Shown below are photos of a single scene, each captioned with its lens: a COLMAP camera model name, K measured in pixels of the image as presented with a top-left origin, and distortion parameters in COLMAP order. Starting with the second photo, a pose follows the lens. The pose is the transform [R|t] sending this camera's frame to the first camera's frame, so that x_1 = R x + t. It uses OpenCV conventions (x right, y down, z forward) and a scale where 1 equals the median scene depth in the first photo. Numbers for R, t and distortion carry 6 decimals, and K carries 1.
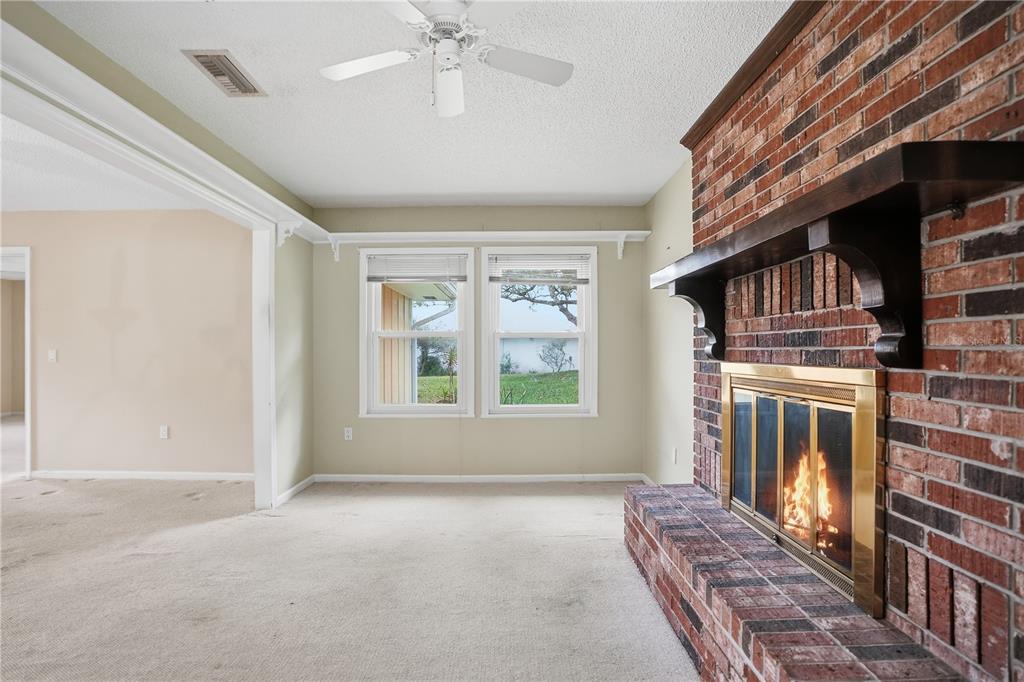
lens RADIAL K [[479.8, 0, 503.8], [0, 479.8, 347.4], [0, 0, 1]] dist [-0.058026, 0.020361]
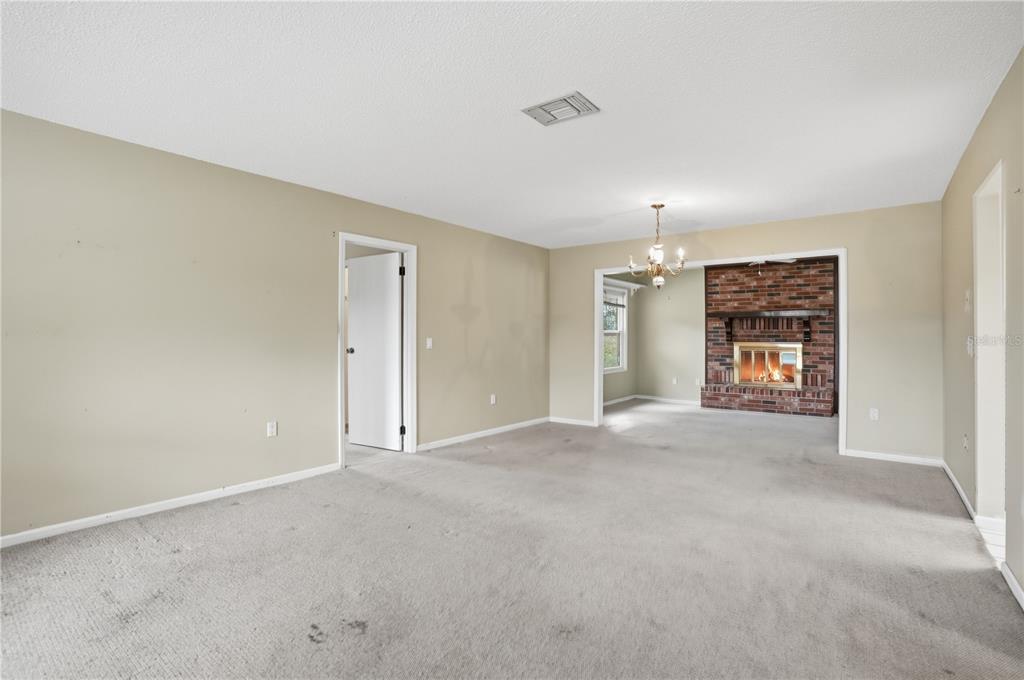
lens RADIAL K [[479.8, 0, 512.2], [0, 479.8, 339.8], [0, 0, 1]] dist [-0.058026, 0.020361]
pose [[0.599488, -0.001800, 0.800381, -2.382561], [-0.006210, 0.999957, 0.006900, 0.000051], [-0.800359, -0.009107, 0.599451, 0.177016]]
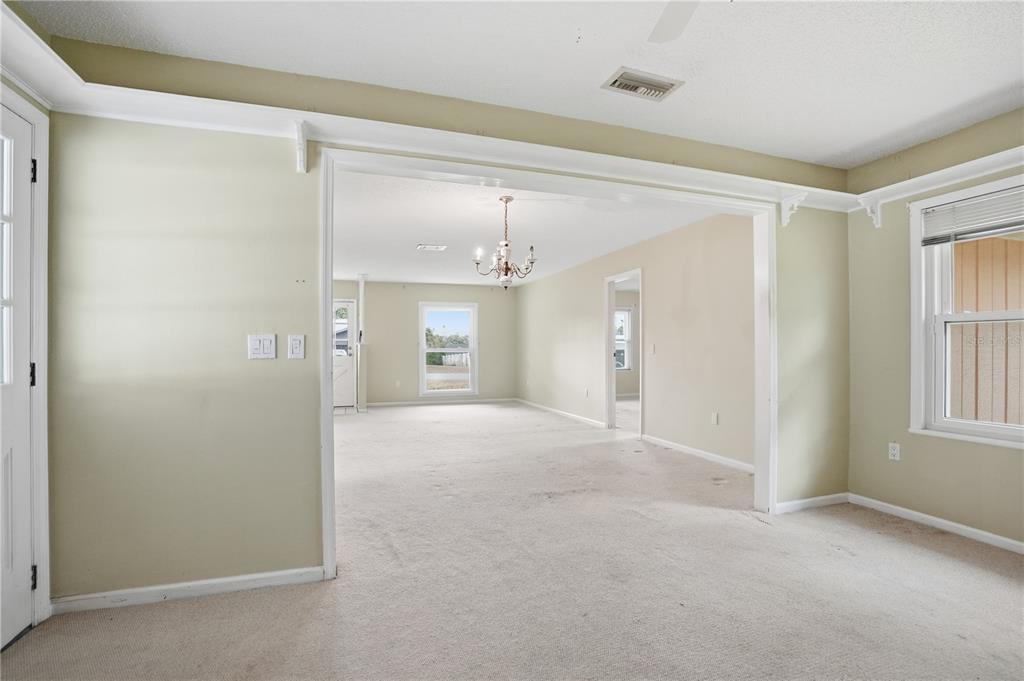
lens RADIAL K [[479.8, 0, 506.6], [0, 479.8, 340.7], [0, 0, 1]] dist [-0.058026, 0.020361]
pose [[0.331736, -0.013625, -0.943274, 0.212370], [0.006218, 0.999906, -0.012257, 0.012889], [0.943352, -0.001799, 0.331789, 0.220960]]
